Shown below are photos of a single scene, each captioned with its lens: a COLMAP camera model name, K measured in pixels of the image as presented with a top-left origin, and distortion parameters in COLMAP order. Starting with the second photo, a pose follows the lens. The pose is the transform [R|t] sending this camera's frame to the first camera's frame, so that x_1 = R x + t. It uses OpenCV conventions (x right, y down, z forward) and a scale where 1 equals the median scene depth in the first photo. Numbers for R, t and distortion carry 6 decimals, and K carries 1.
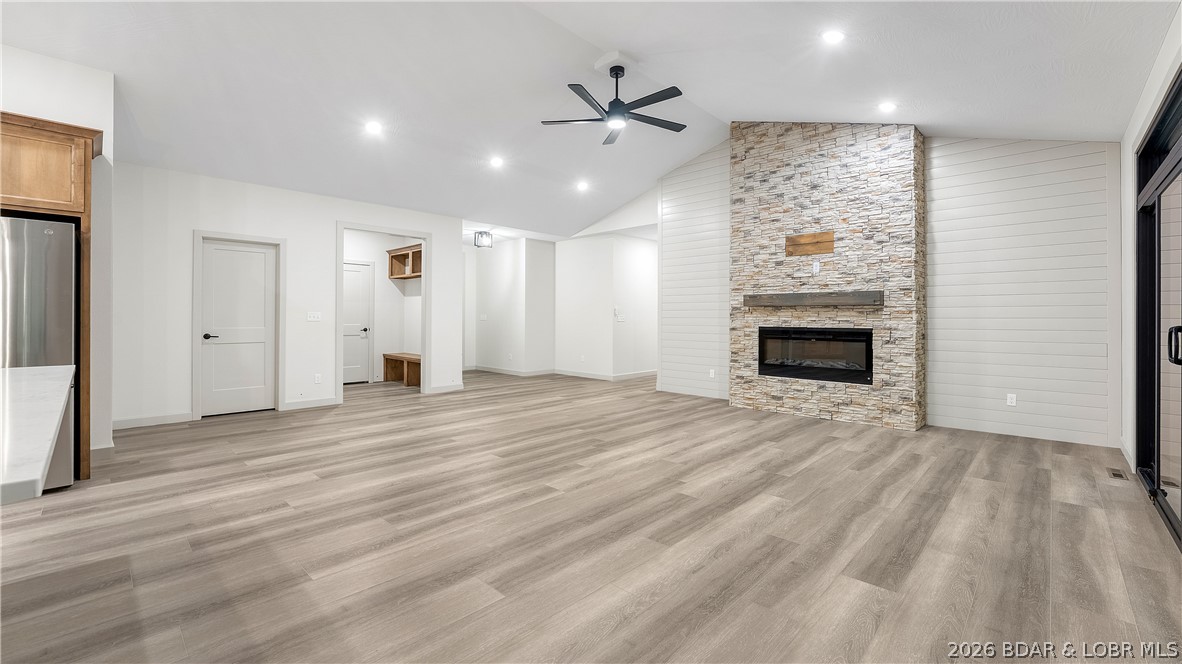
lens RADIAL K [[485.6, 0, 597.6], [0, 485.6, 310.2], [0, 0, 1]] dist [-0.014366, 0.000028]
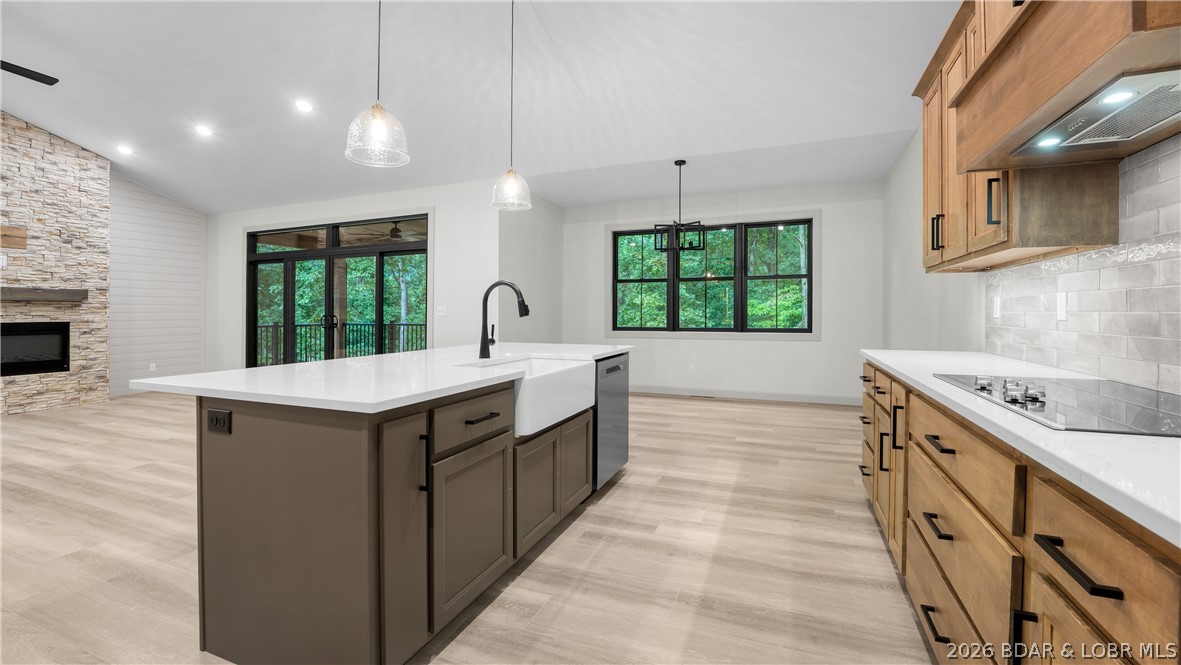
lens RADIAL K [[485.2, 0, 571.8], [0, 485.2, 312.0], [0, 0, 1]] dist [-0.014366, 0.000028]
pose [[-0.359533, -0.000834, 0.933132, -0.908216], [-0.010572, 0.999939, -0.003180, 0.005359], [-0.933072, -0.011008, -0.359520, 0.293838]]
